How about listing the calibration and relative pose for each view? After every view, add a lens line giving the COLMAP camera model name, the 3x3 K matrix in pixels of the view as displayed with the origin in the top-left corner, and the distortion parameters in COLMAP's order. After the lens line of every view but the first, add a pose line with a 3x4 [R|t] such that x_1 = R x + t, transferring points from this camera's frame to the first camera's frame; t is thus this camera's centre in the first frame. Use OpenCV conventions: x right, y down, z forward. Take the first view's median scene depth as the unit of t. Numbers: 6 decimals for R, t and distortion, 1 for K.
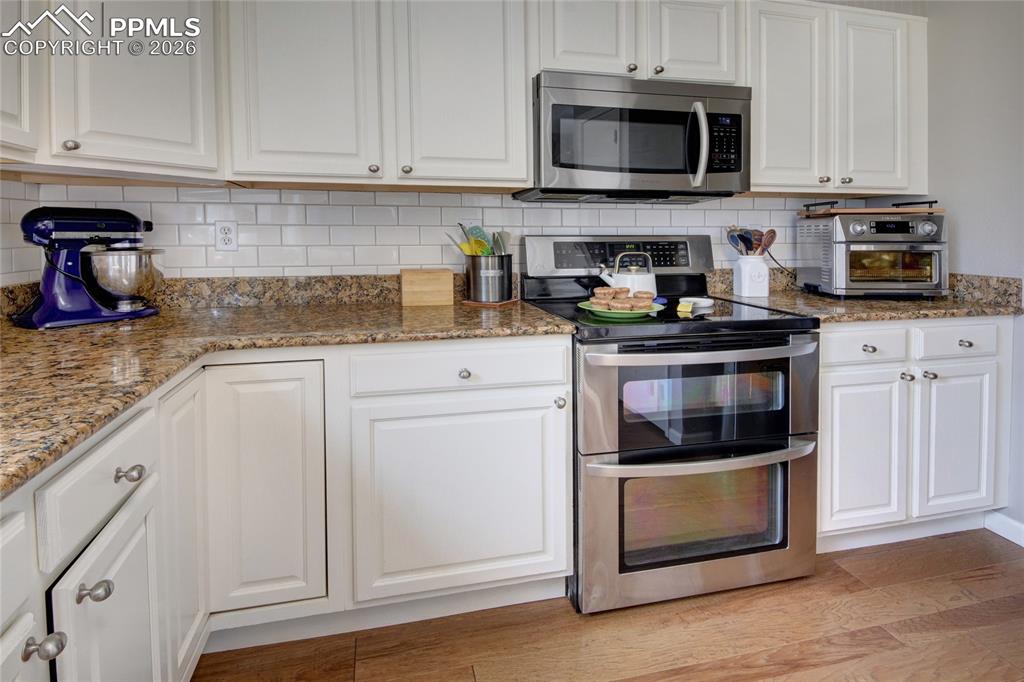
lens RADIAL K [[556.5, 0, 513.7], [0, 556.5, 255.6], [0, 0, 1]] dist [0.002431, 0.026876]
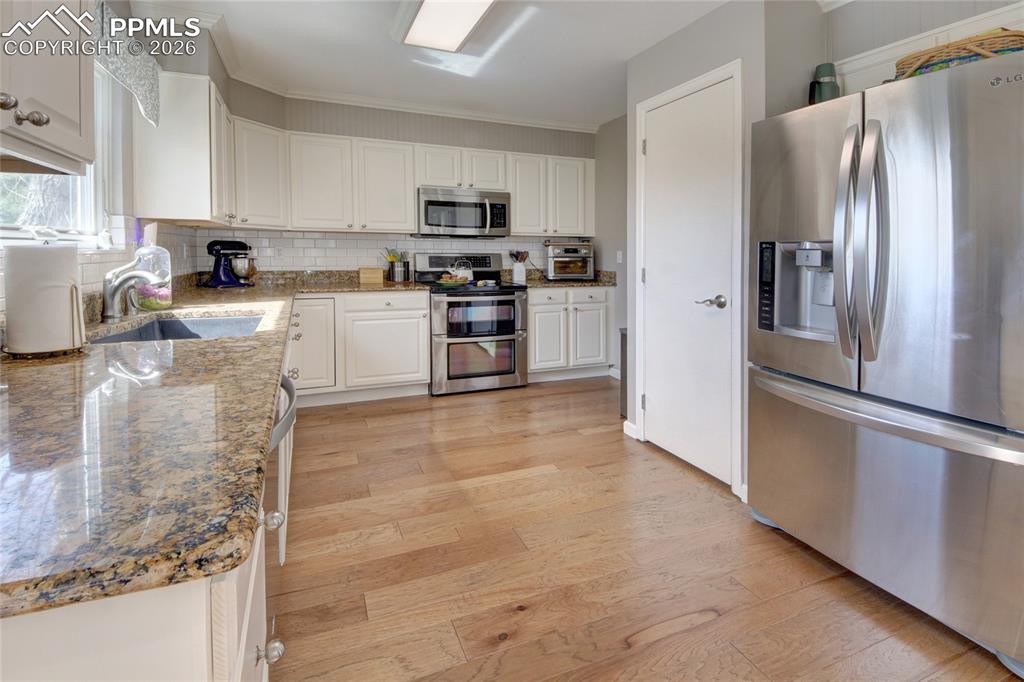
lens RADIAL K [[492.0, 0, 509.9], [0, 492.0, 267.9], [0, 0, 1]] dist [-0.000380, -0.000042]
pose [[0.988424, 0.002576, 0.151694, 0.107017], [-0.001285, 0.999962, -0.008606, 0.044997], [-0.151710, 0.008311, 0.988390, -1.149308]]
